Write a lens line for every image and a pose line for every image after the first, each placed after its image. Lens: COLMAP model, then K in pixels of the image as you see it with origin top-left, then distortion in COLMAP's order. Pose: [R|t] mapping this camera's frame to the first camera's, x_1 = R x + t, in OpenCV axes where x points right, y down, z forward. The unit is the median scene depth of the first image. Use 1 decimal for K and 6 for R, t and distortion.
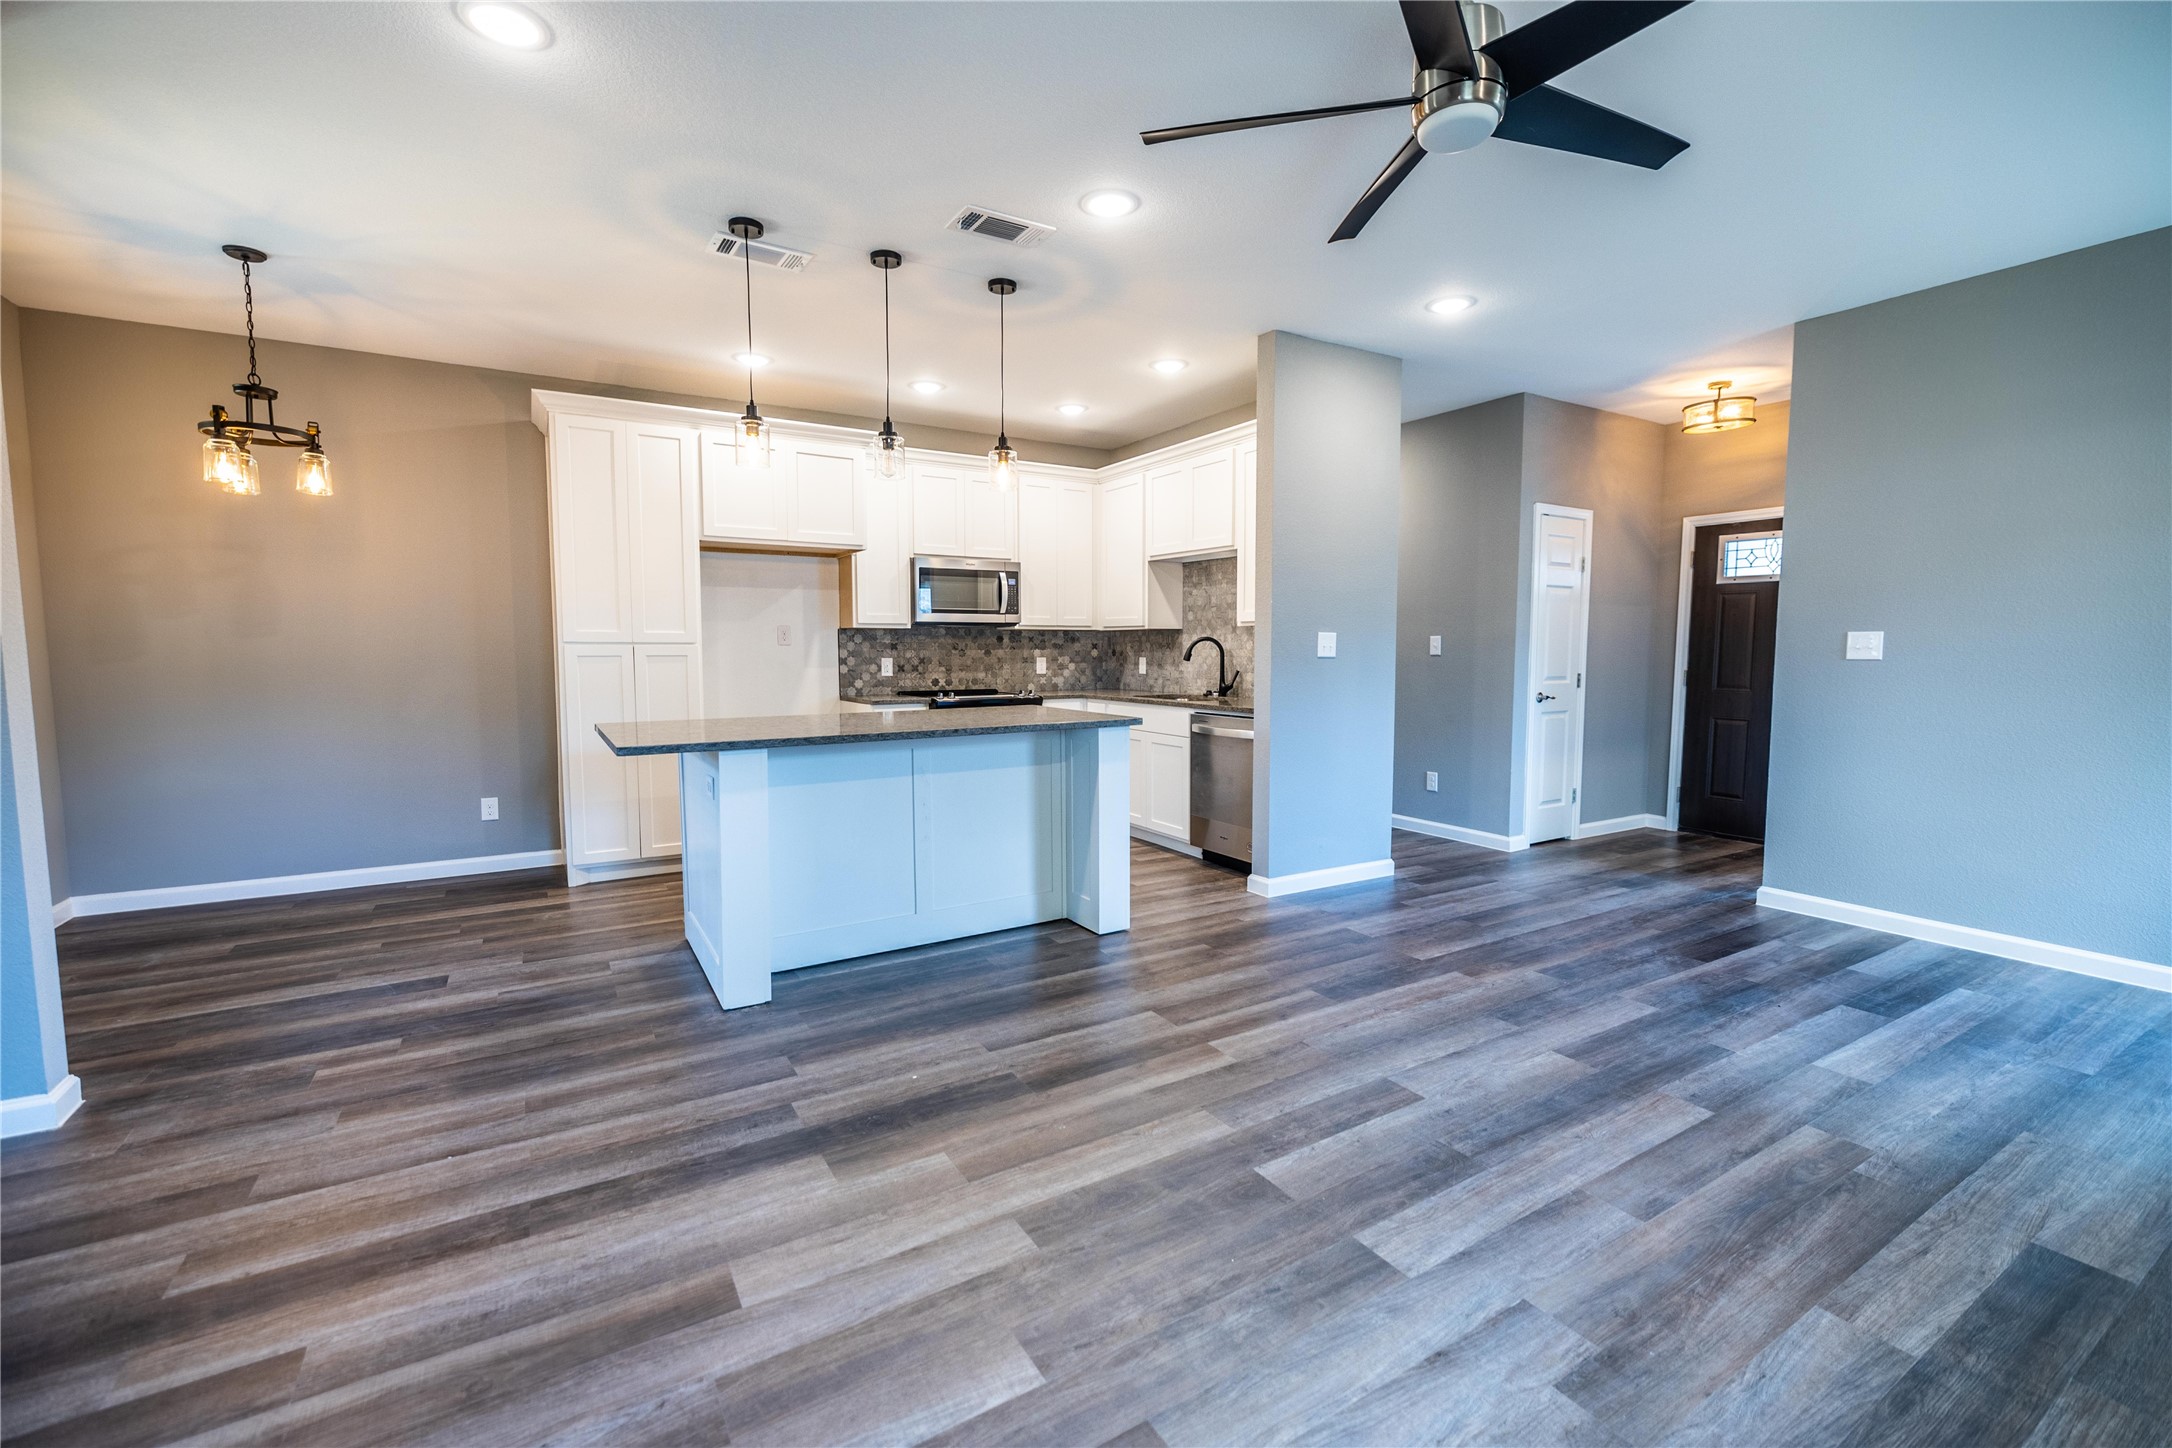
lens RADIAL K [[911.0, 0, 1086.0], [0, 911.0, 724.0], [0, 0, 1]] dist [0.000742, 0.000280]
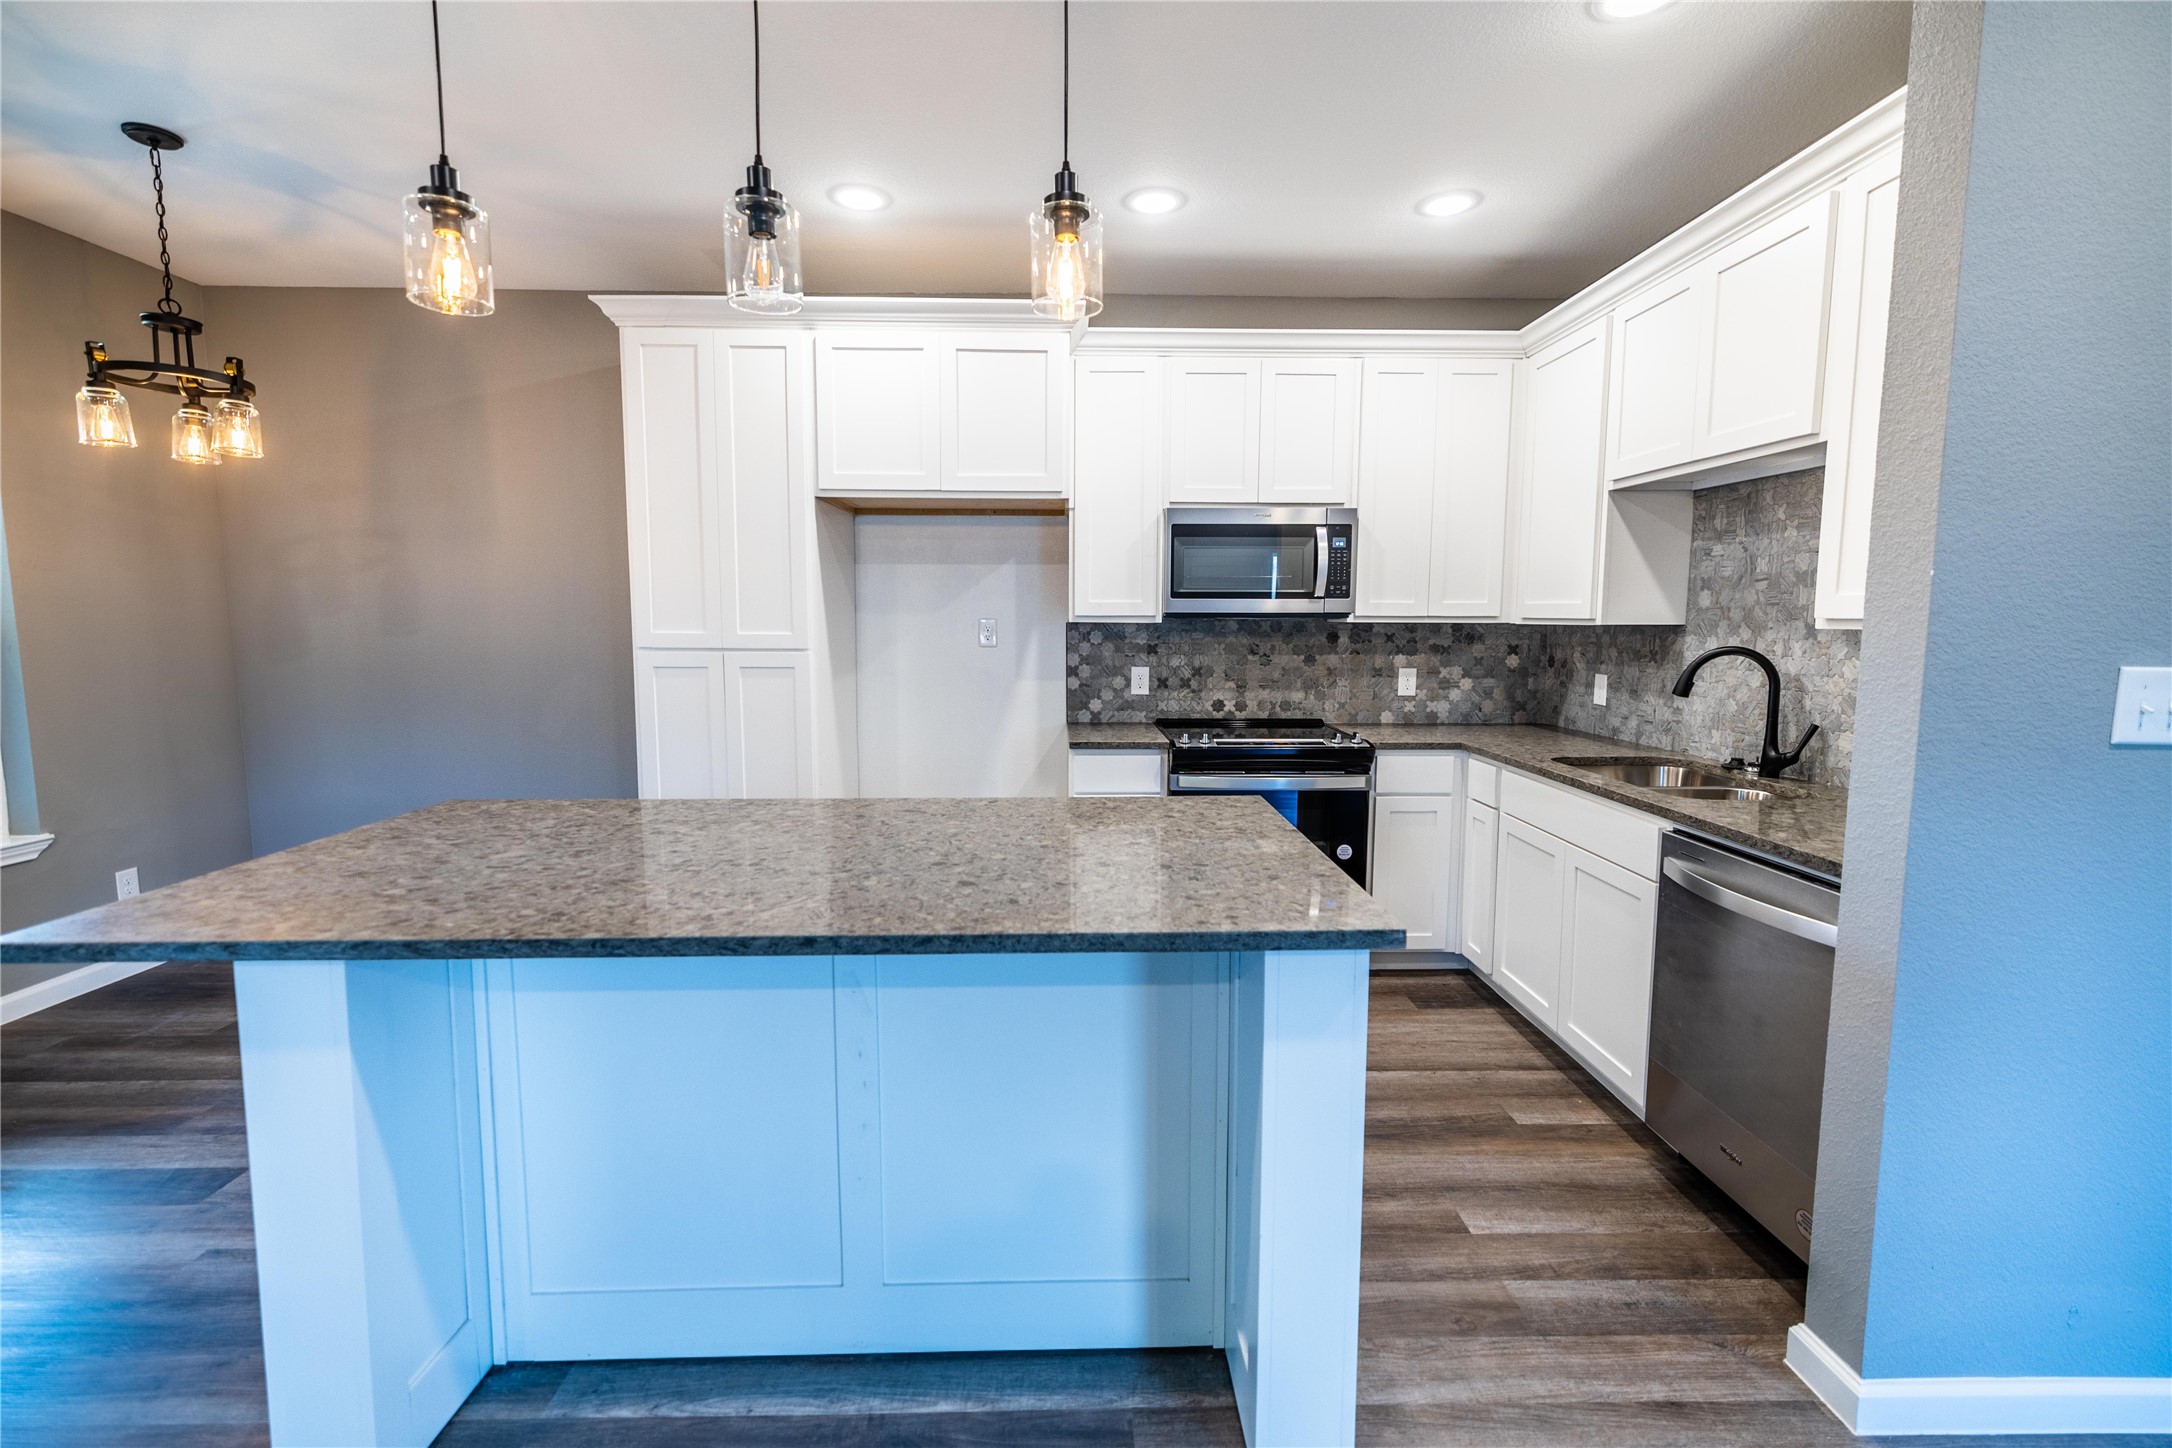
lens RADIAL K [[925.0, 0, 1086.6], [0, 925.0, 712.9], [0, 0, 1]] dist [0.002712, 0.000367]
pose [[0.864622, 0.055624, -0.499334, 0.085508], [-0.046199, 0.998444, 0.031226, -0.062173], [0.500294, -0.003930, 0.865847, 0.434051]]
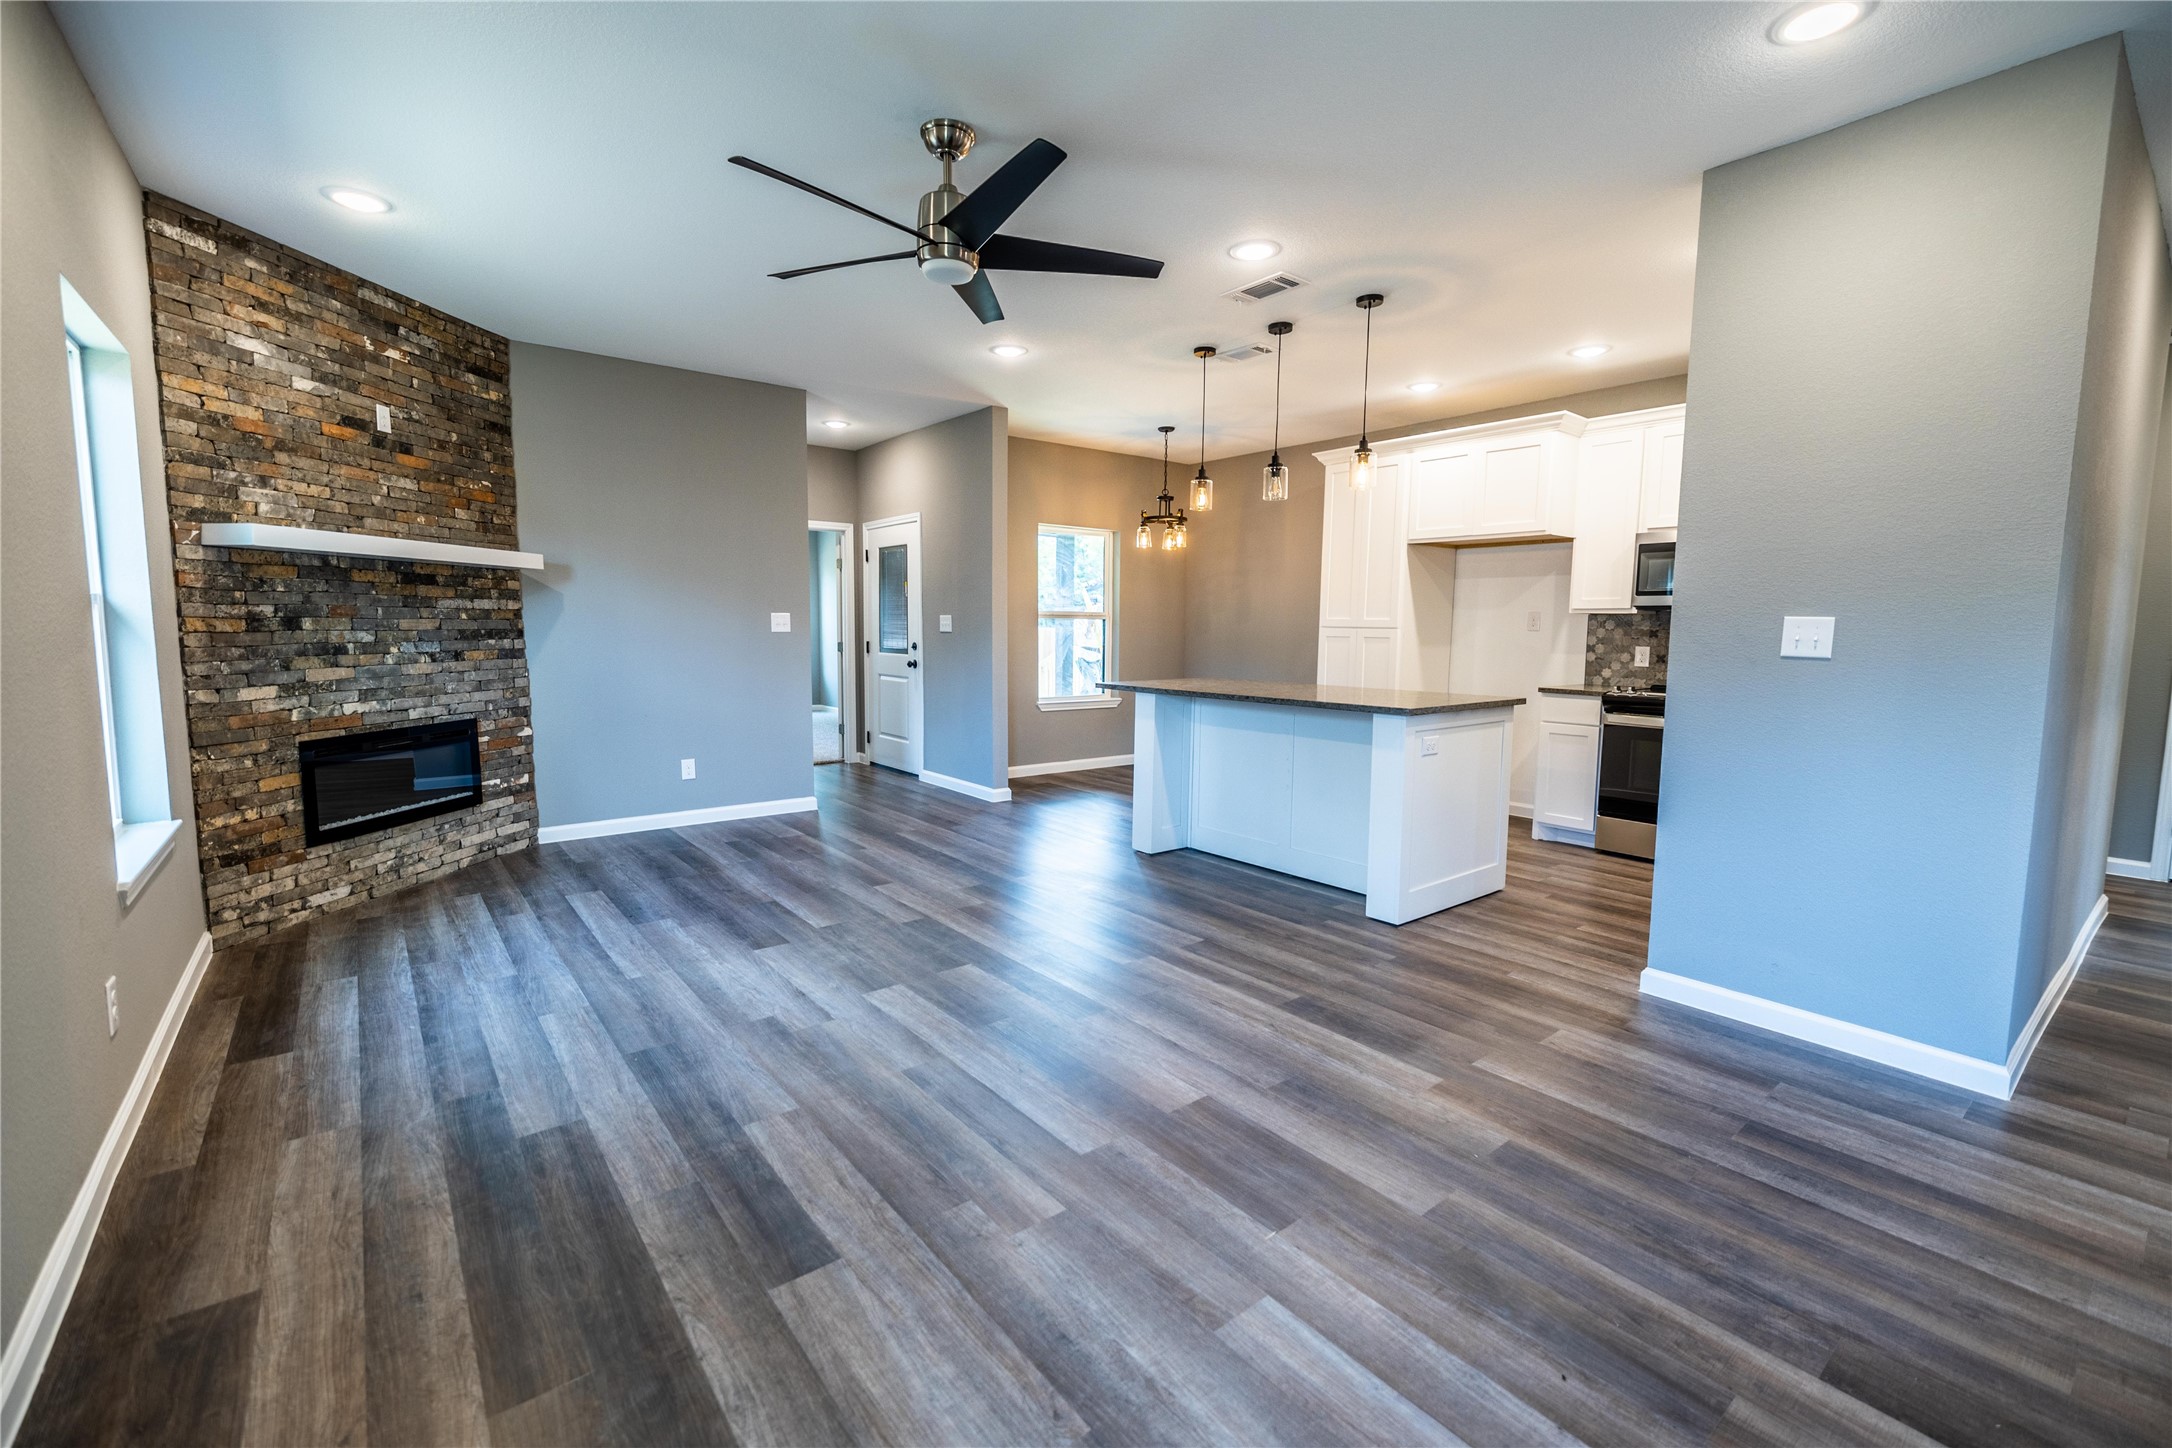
lens RADIAL K [[919.2, 0, 1072.7], [0, 919.2, 715.5], [0, 0, 1]] dist [0.001460, 0.000397]
pose [[0.117603, 0.100616, -0.987950, 0.655649], [-0.095240, 0.991411, 0.089631, -0.034930], [0.988483, 0.083552, 0.126175, 0.358401]]
